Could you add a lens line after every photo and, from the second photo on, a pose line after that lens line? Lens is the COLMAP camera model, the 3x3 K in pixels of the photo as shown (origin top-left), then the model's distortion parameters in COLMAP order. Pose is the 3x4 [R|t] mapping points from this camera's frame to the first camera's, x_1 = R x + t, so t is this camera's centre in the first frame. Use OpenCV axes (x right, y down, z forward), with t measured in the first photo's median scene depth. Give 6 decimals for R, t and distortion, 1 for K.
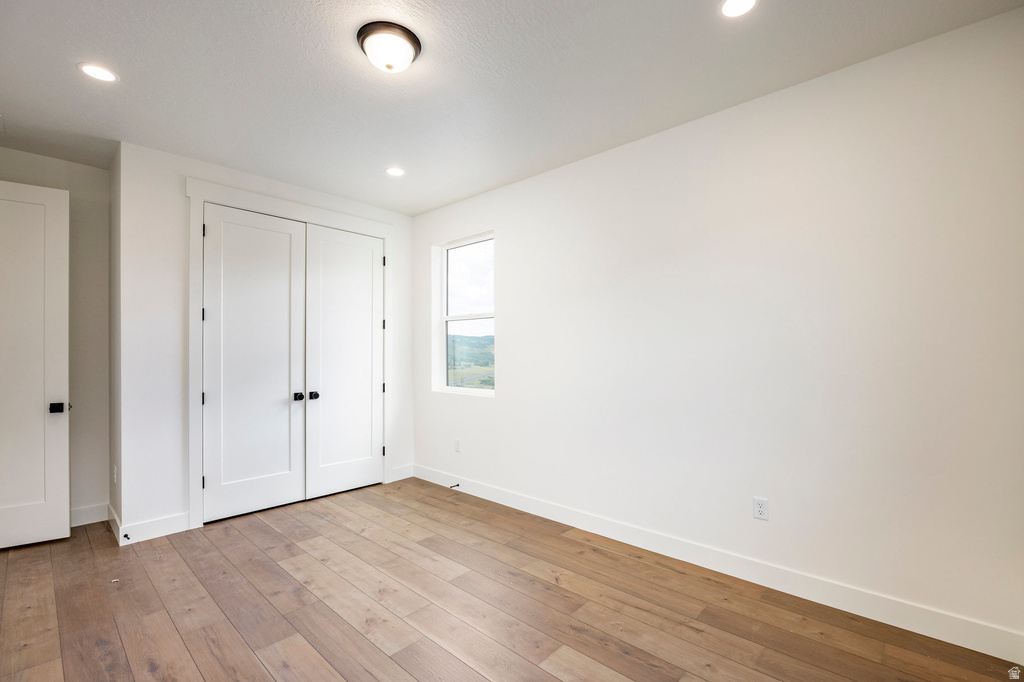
lens RADIAL K [[458.7, 0, 512.6], [0, 458.7, 347.0], [0, 0, 1]] dist [-0.012978, 0.000210]
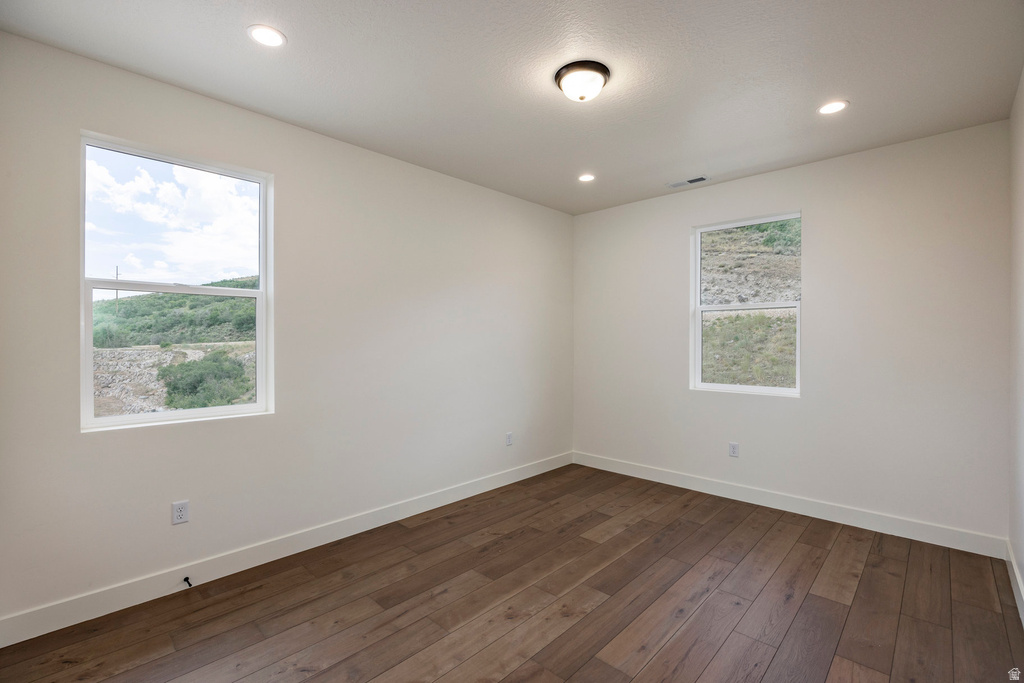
lens RADIAL K [[474.1, 0, 512.7], [0, 474.1, 342.1], [0, 0, 1]] dist [-0.017354, 0.000045]
pose [[-0.011075, -0.004545, 0.999928, -1.073536], [-0.015414, 0.999872, 0.004374, -0.014222], [-0.999820, -0.015364, -0.011144, 0.891303]]
